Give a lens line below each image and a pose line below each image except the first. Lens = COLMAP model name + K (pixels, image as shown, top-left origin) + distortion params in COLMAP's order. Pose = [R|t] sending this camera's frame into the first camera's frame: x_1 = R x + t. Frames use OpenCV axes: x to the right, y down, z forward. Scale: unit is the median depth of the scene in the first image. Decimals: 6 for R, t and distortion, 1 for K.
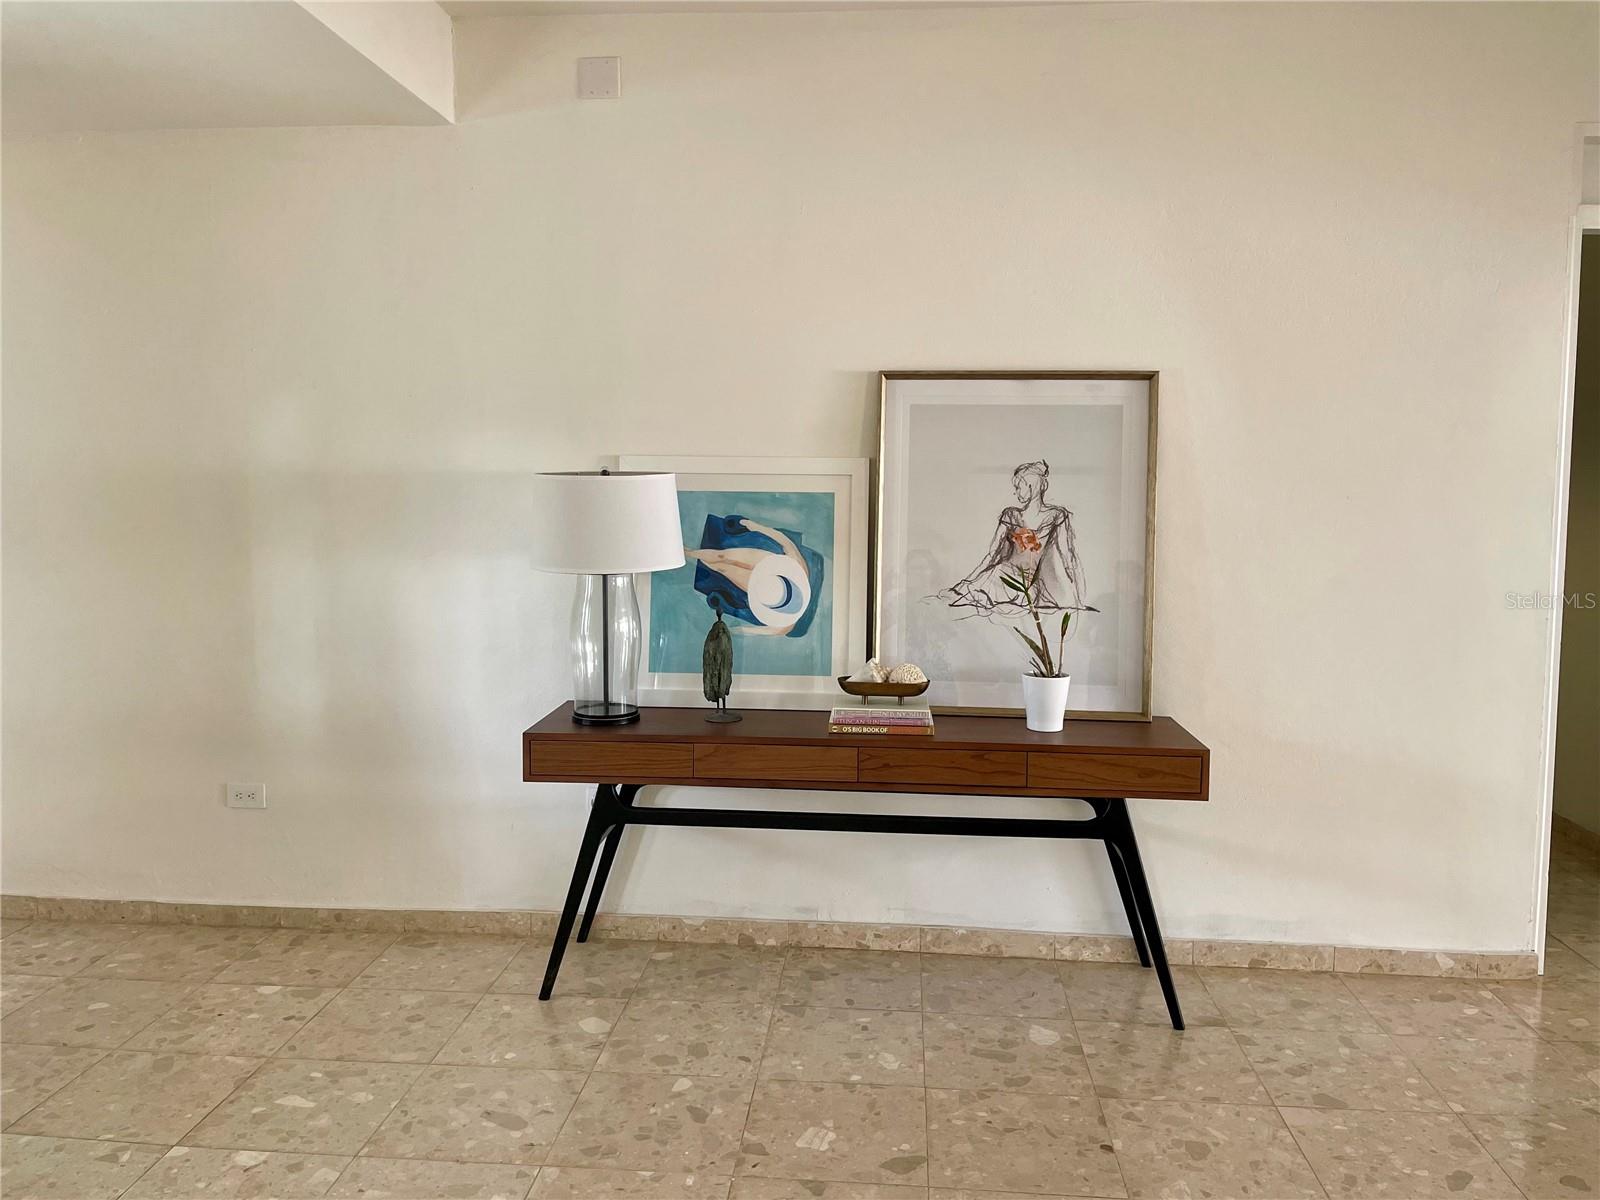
lens RADIAL K [[1232.4, 0, 779.4], [0, 1232.4, 574.9], [0, 0, 1]] dist [0.090274, -0.118623]
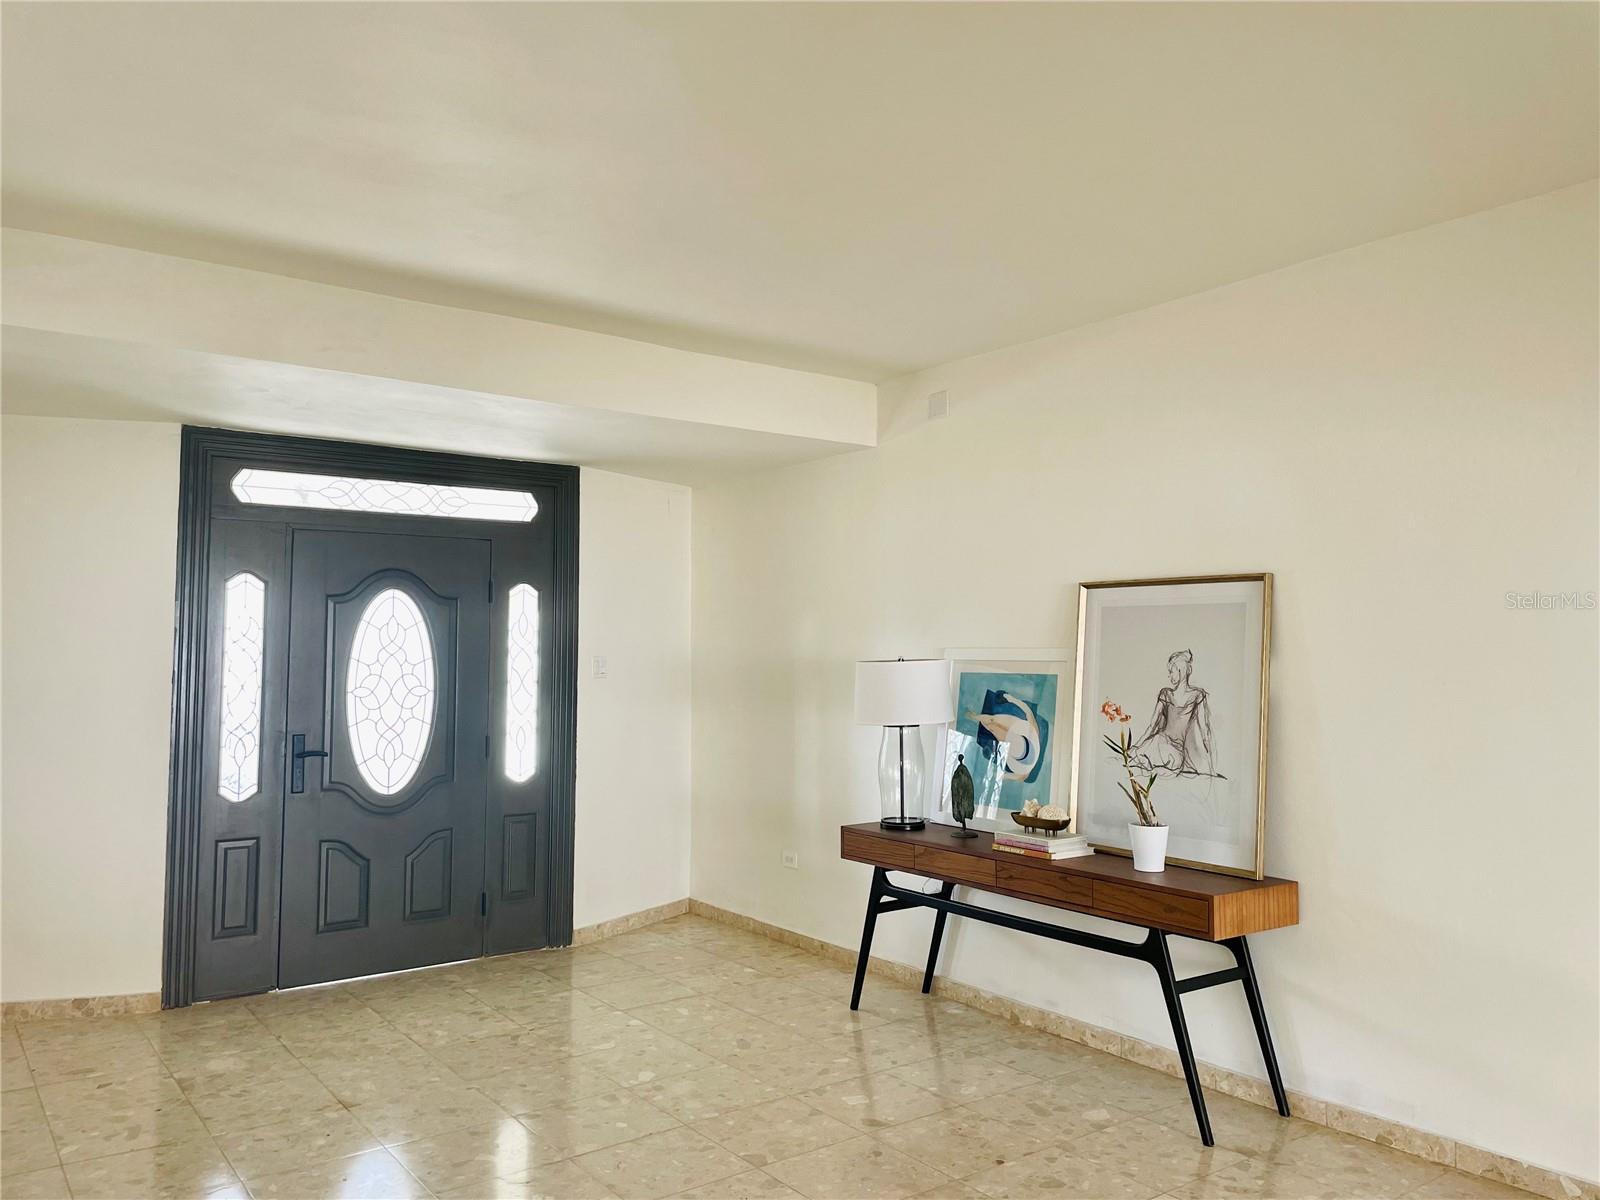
lens RADIAL K [[1232.4, 0, 779.4], [0, 1232.4, 574.9], [0, 0, 1]] dist [0.090274, -0.118623]
pose [[0.643630, -0.055414, -0.763328, 0.887632], [-0.060430, 0.990582, -0.122865, 0.008839], [0.762947, 0.125208, 0.634220, -0.085981]]
